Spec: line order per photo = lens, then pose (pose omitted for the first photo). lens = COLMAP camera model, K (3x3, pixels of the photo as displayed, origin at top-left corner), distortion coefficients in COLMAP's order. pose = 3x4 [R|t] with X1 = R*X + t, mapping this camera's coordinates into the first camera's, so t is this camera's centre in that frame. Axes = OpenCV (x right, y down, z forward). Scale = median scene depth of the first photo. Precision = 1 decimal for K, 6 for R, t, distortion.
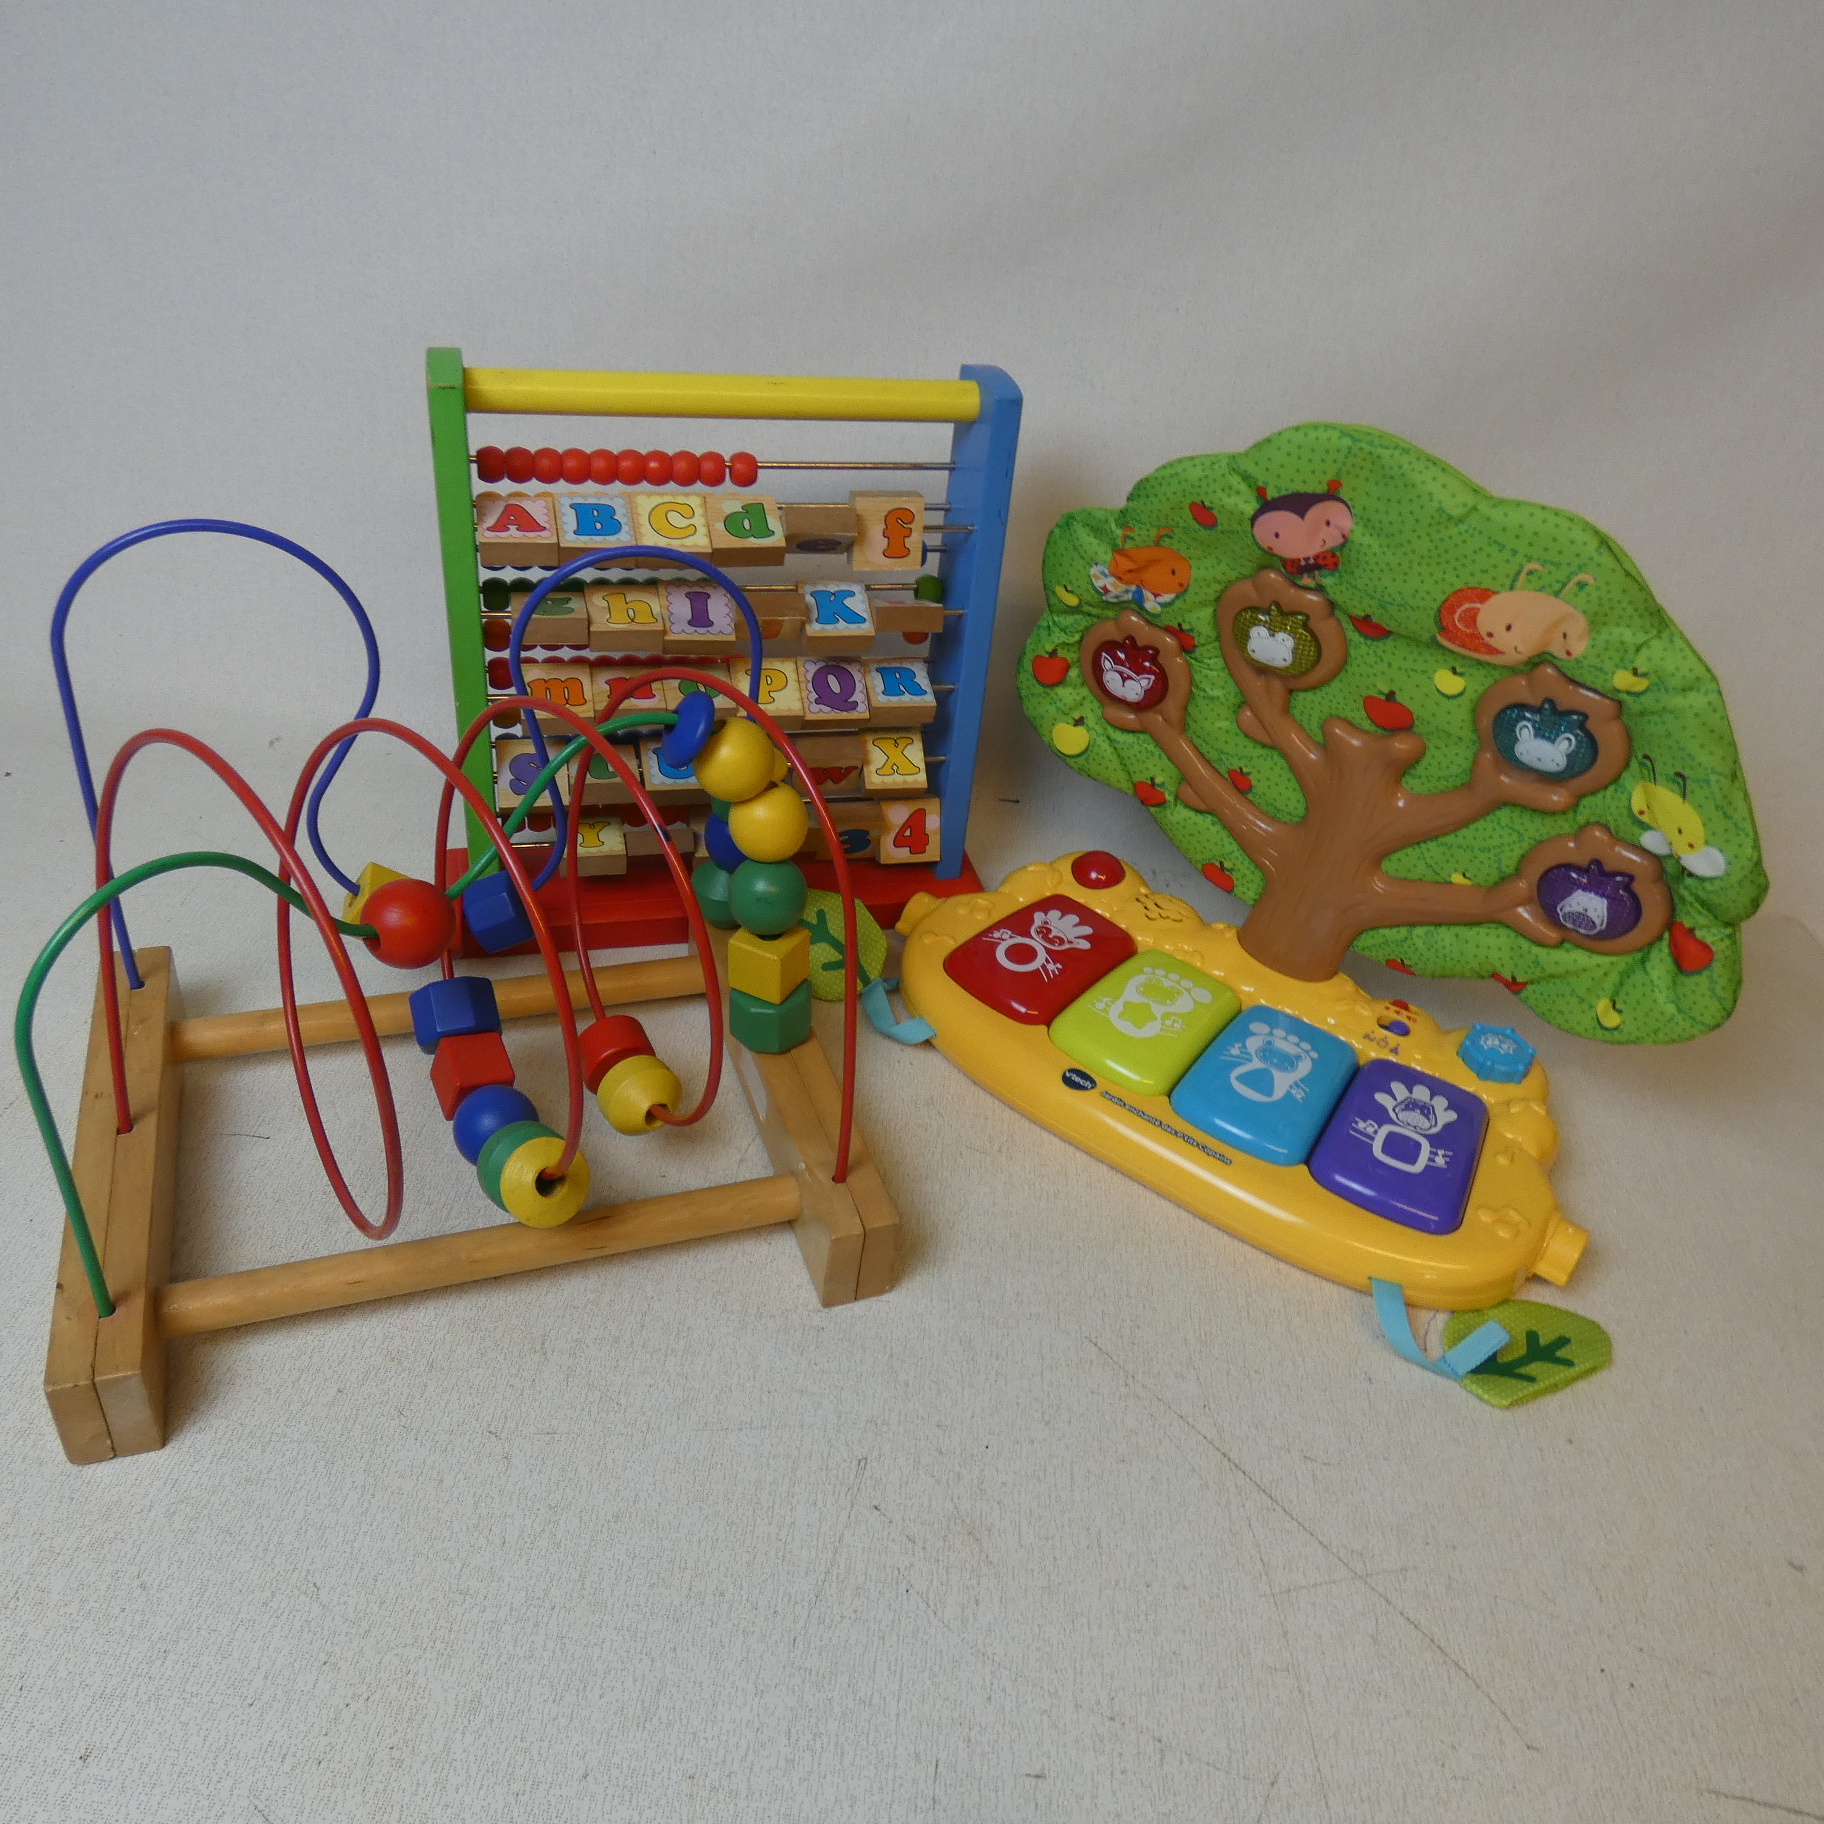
lens RADIAL K [[1428.4, 0, 907.9], [0, 1428.4, 900.8], [0, 0, 1]] dist [0.008337, 0.019519]
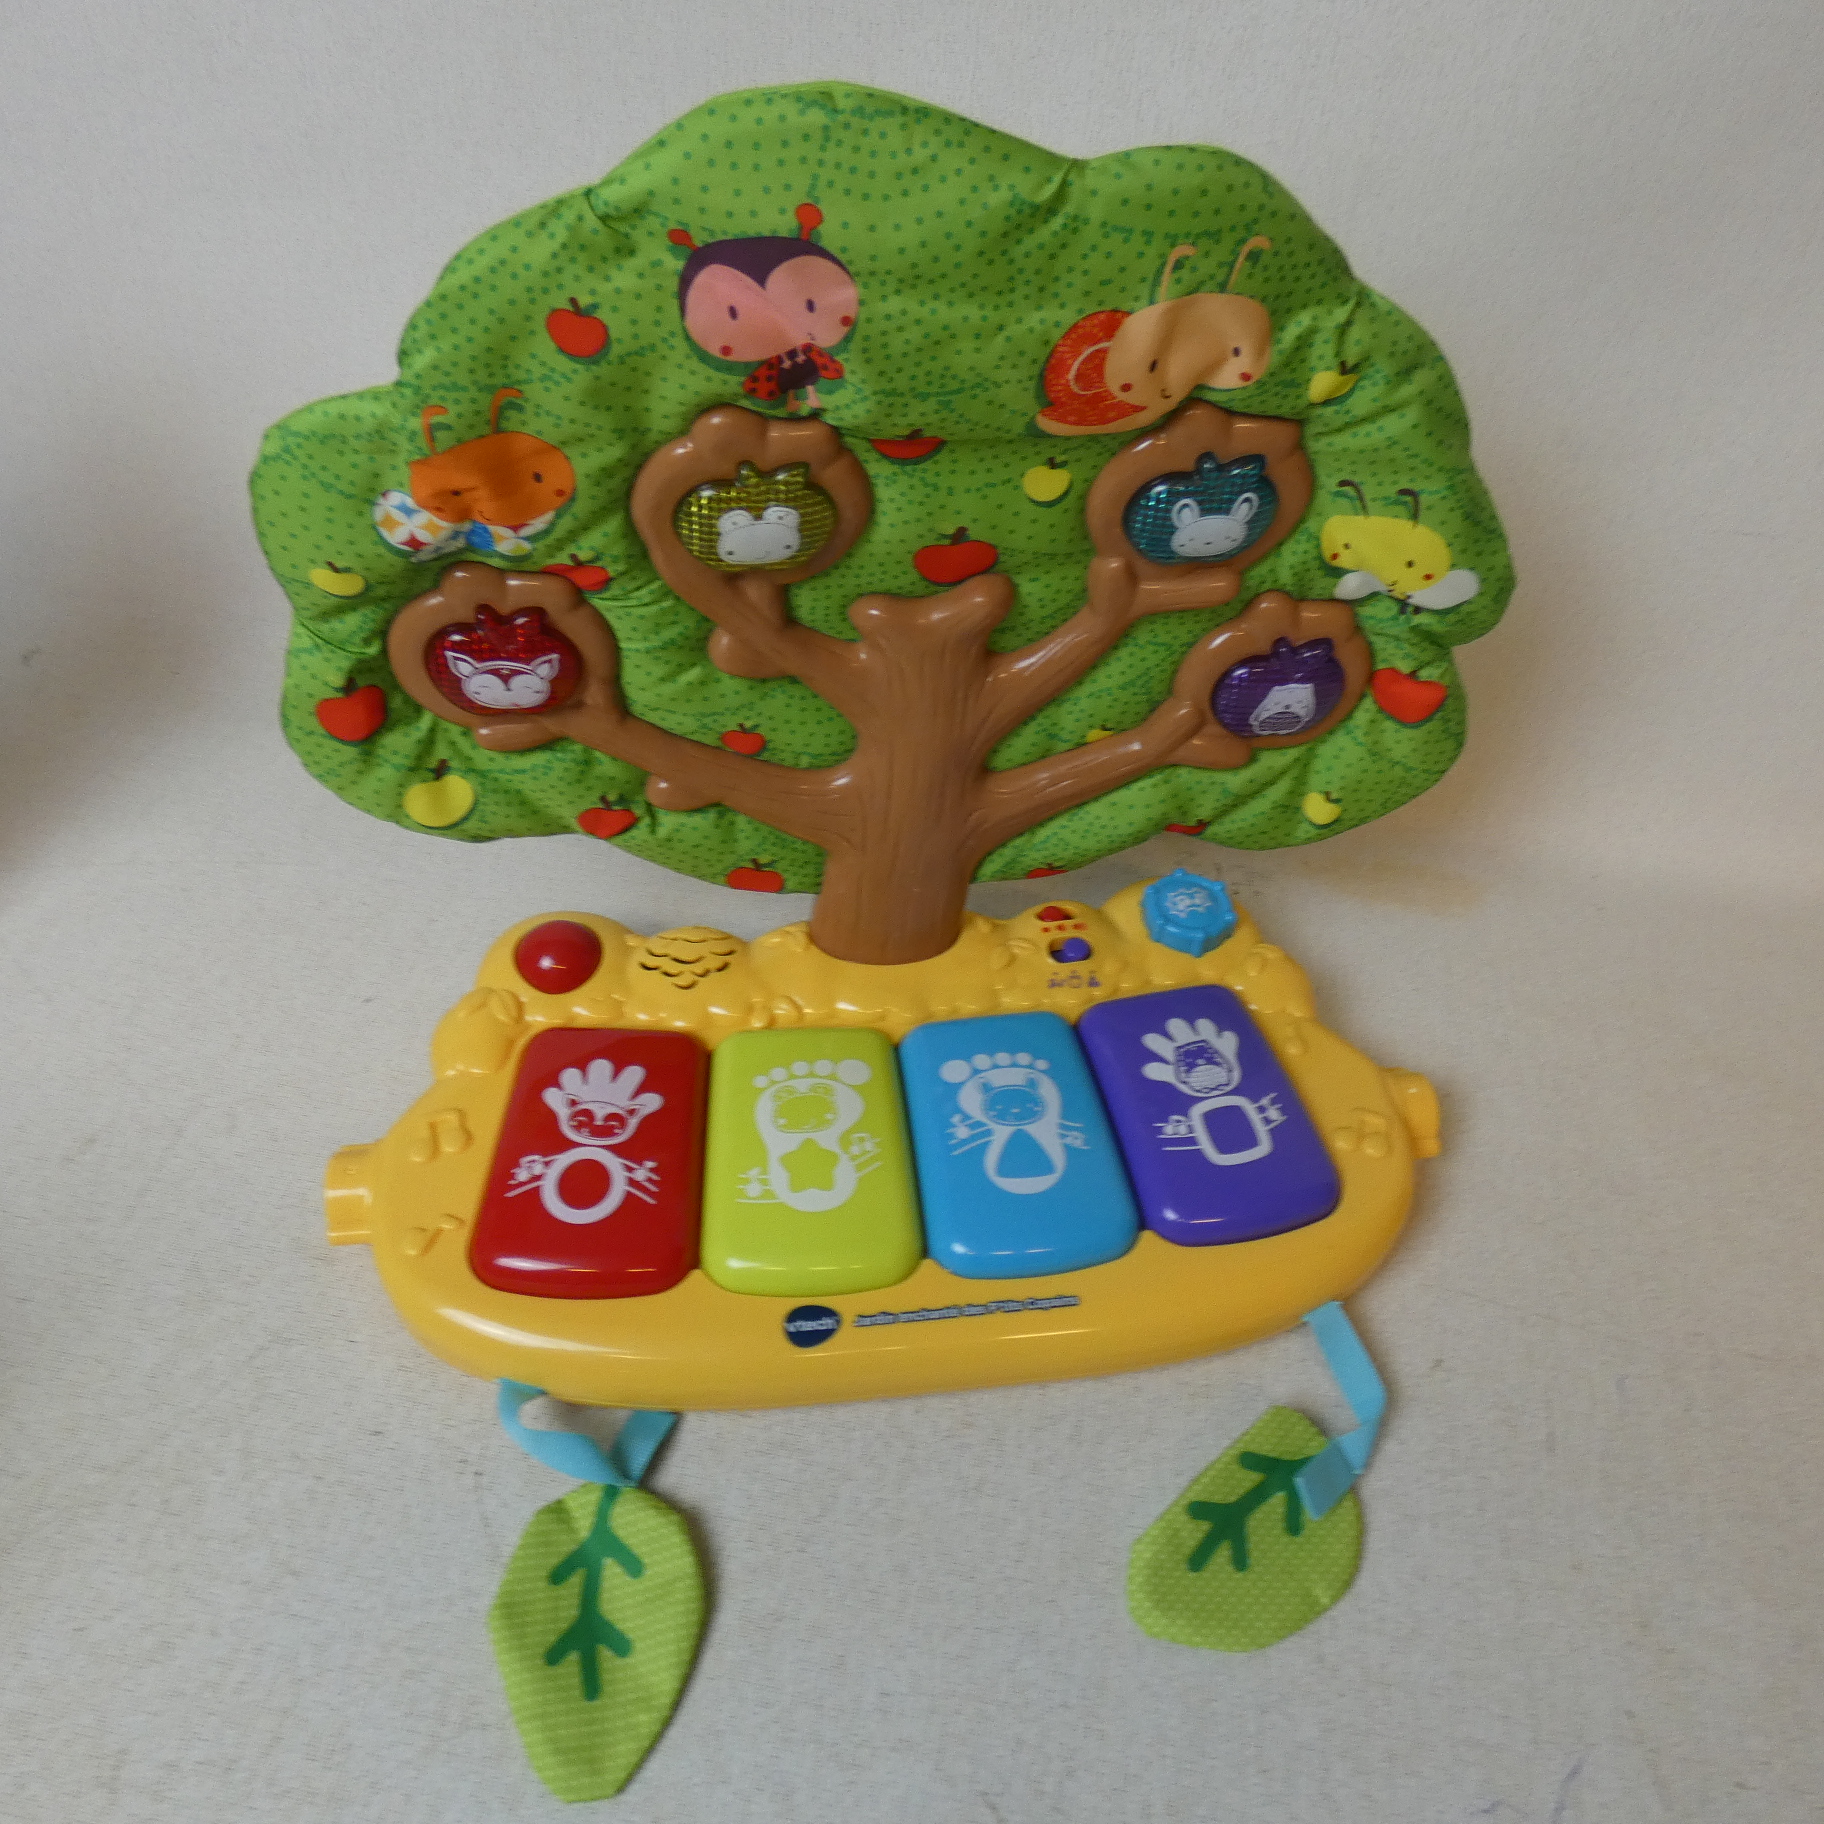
lens RADIAL K [[1438.3, 0, 888.0], [0, 1438.3, 941.7], [0, 0, 1]] dist [-0.013684, -0.003294]
pose [[0.729773, -0.532156, 0.429235, -0.031705], [0.420849, 0.844432, 0.331393, -0.205350], [-0.538812, -0.061199, 0.840200, 0.488947]]
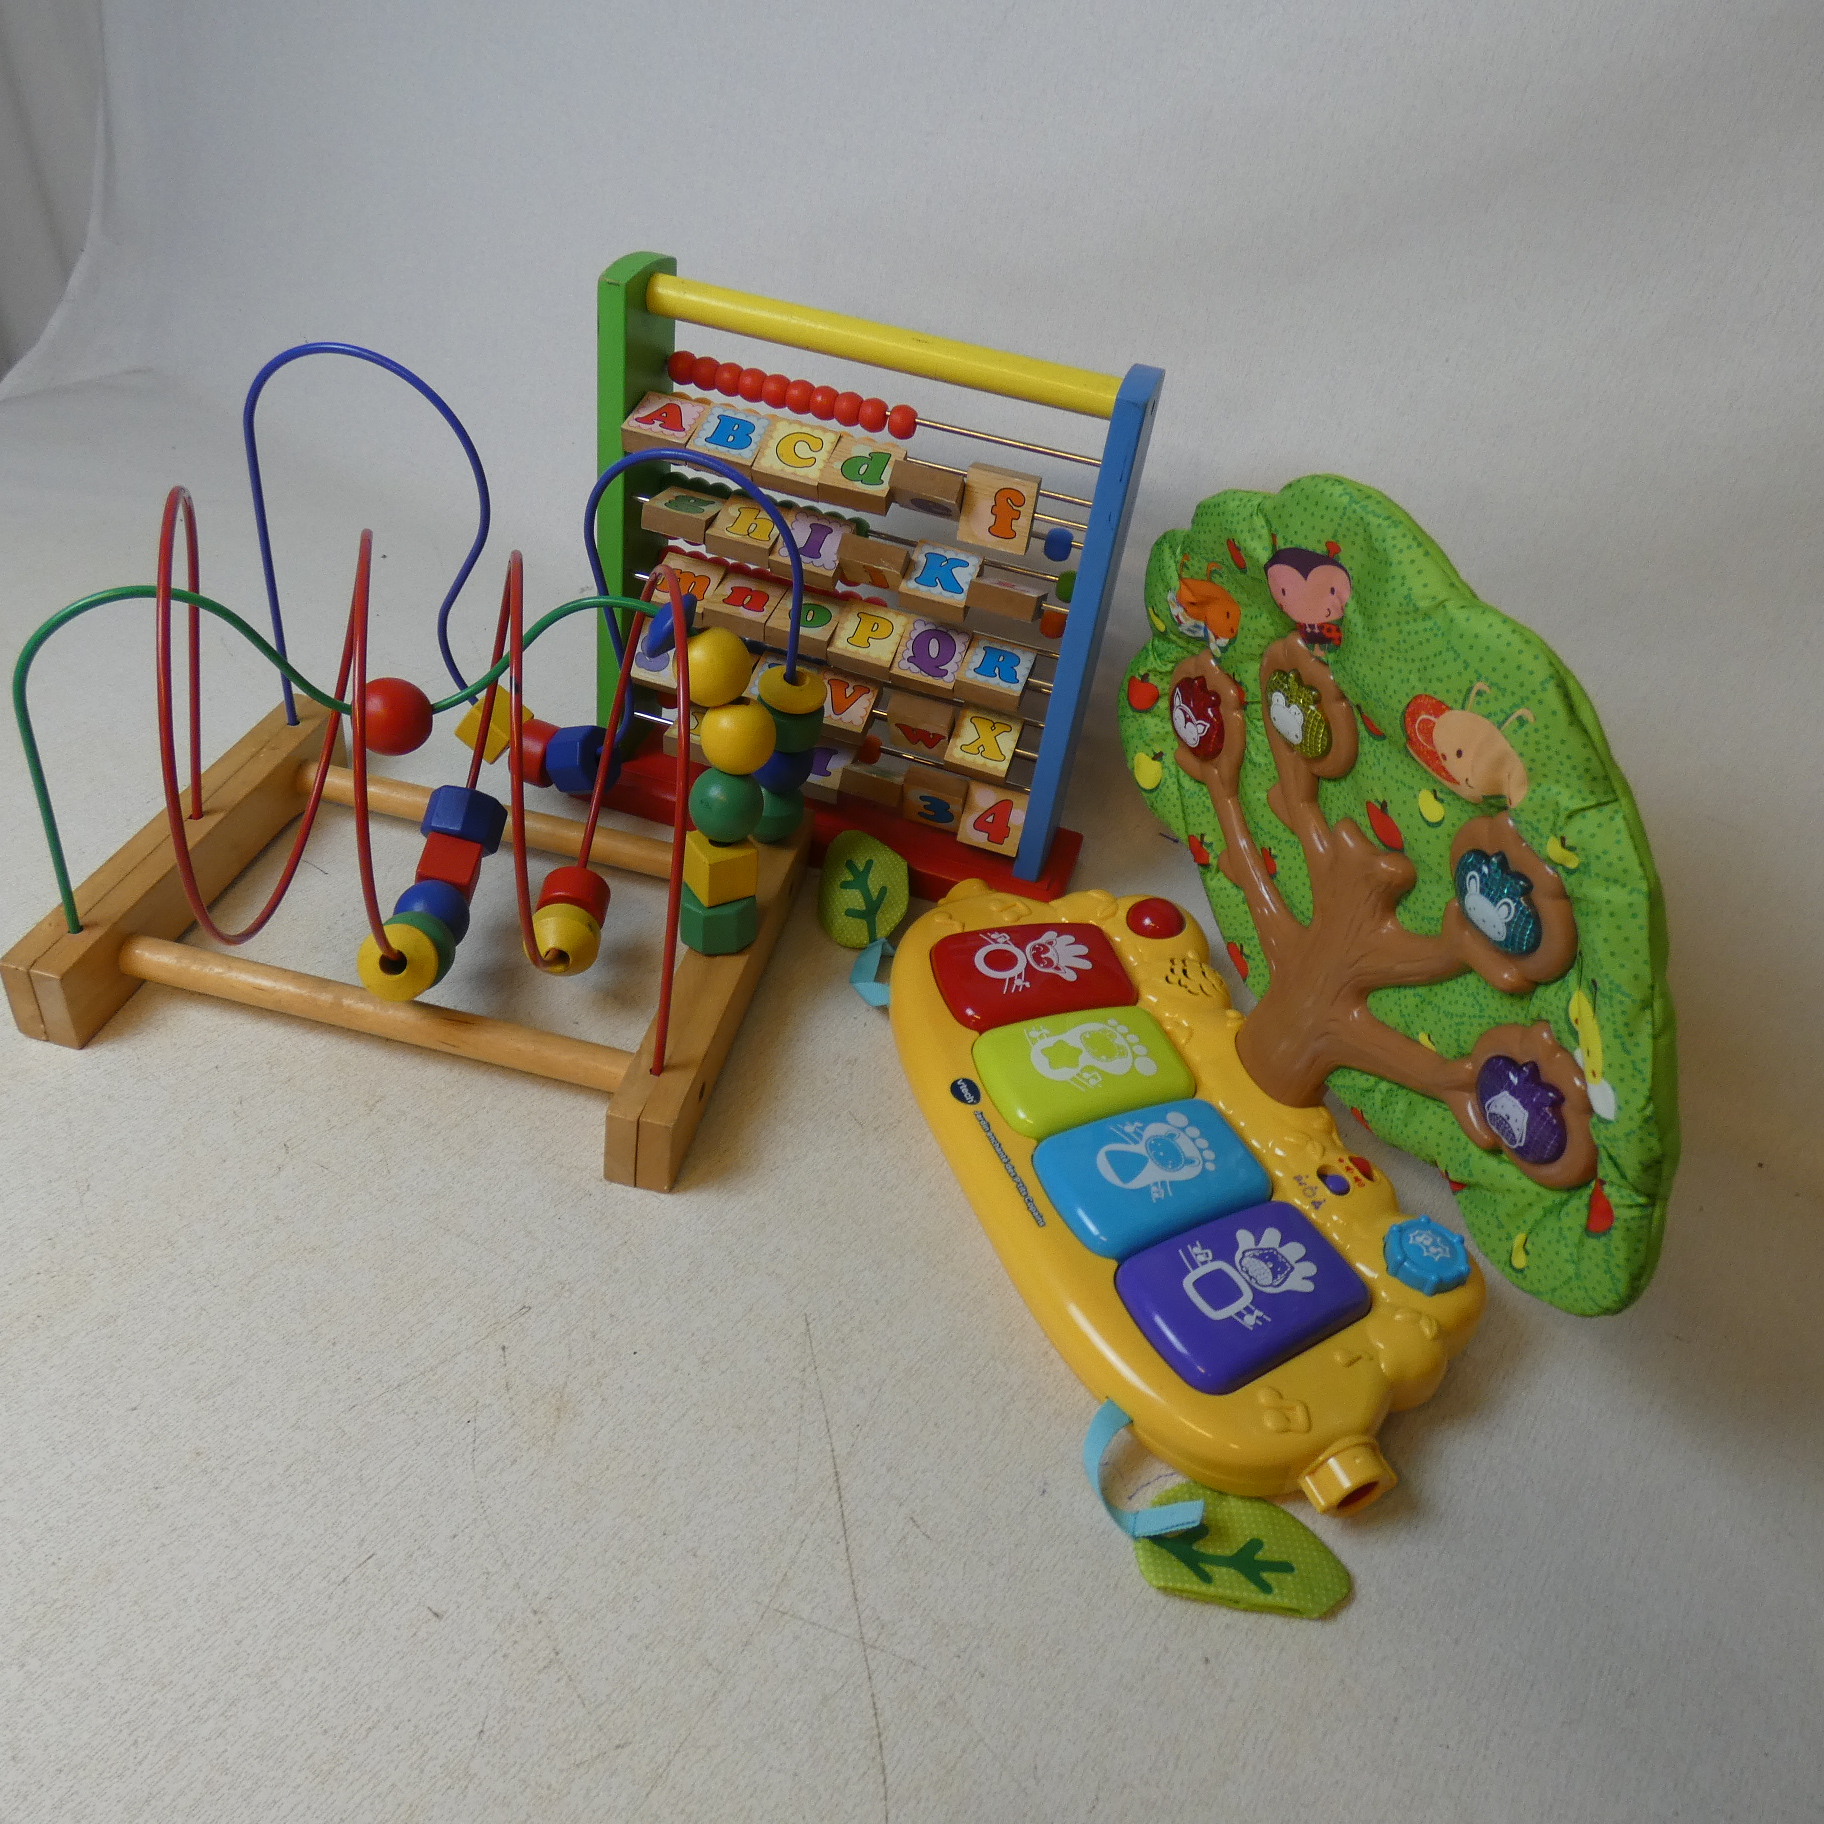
lens RADIAL K [[1437.1, 0, 968.2], [0, 1437.1, 918.6], [0, 0, 1]] dist [0.011449, -0.003179]
pose [[0.861896, 0.329351, -0.385570, 0.468369], [-0.330274, 0.941575, 0.066000, -0.051575], [0.384780, 0.070459, 0.920315, 0.094914]]
